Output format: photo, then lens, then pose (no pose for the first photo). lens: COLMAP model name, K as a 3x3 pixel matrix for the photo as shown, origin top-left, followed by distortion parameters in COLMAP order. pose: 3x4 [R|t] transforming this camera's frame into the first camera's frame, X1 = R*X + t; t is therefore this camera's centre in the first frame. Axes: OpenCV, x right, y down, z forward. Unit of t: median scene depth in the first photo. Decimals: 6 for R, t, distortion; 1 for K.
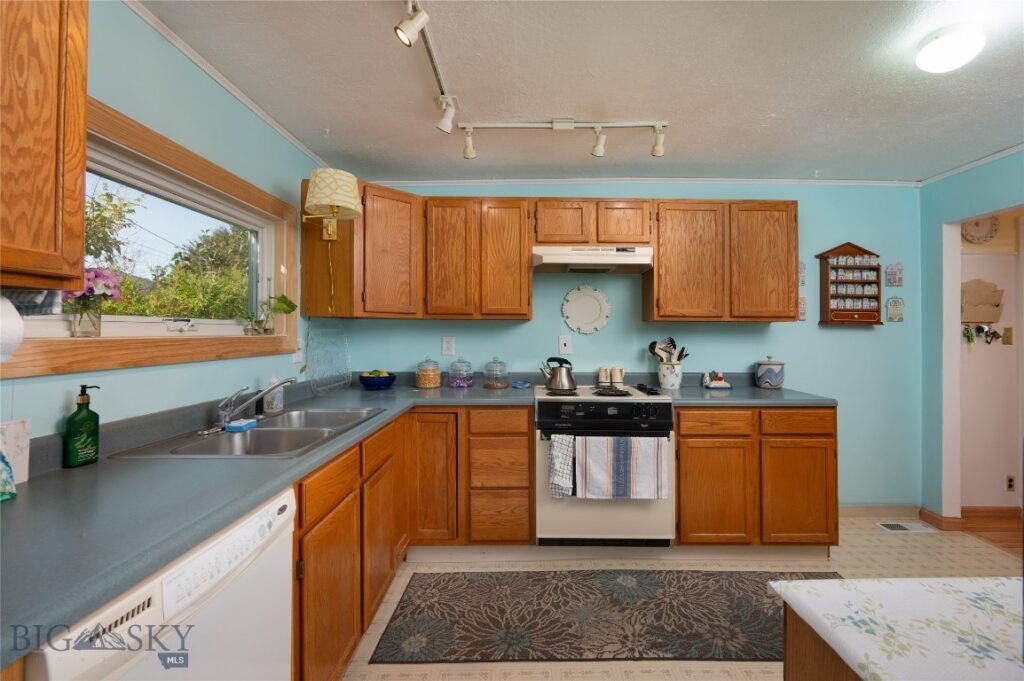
lens RADIAL K [[450.2, 0, 517.1], [0, 450.2, 323.5], [0, 0, 1]] dist [-0.002128, -0.000256]
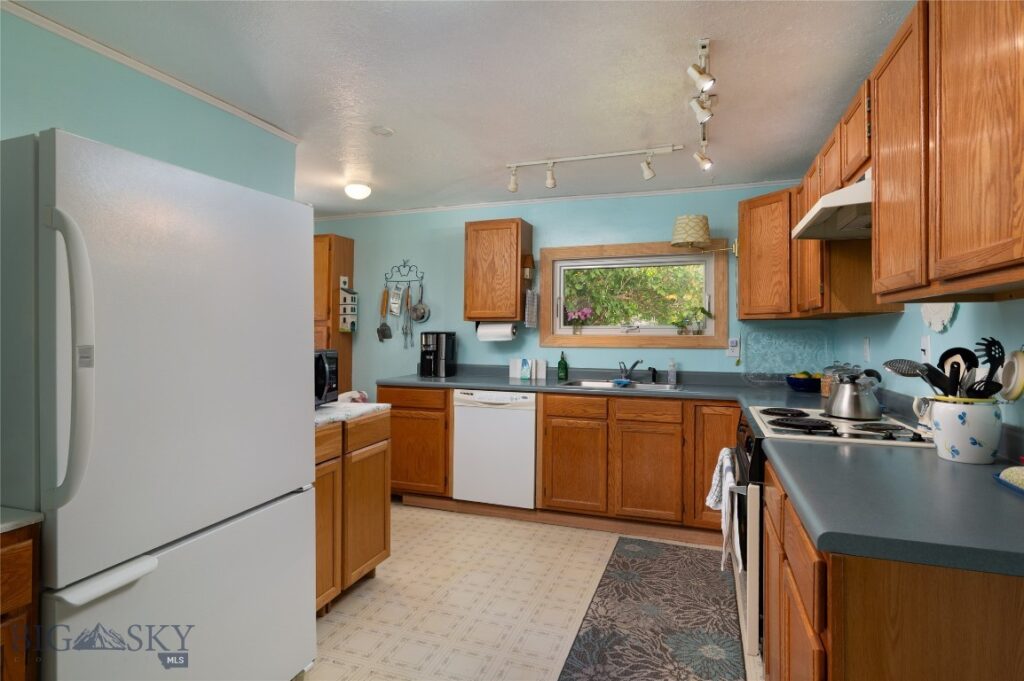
lens RADIAL K [[525.8, 0, 512.0], [0, 525.8, 340.5], [0, 0, 1]] dist [-0.000161, -0.000017]
pose [[-0.344269, 0.002399, -0.938868, 1.386485], [0.008982, 0.999959, -0.000739, 0.042388], [0.938828, -0.008687, -0.344277, 1.139495]]
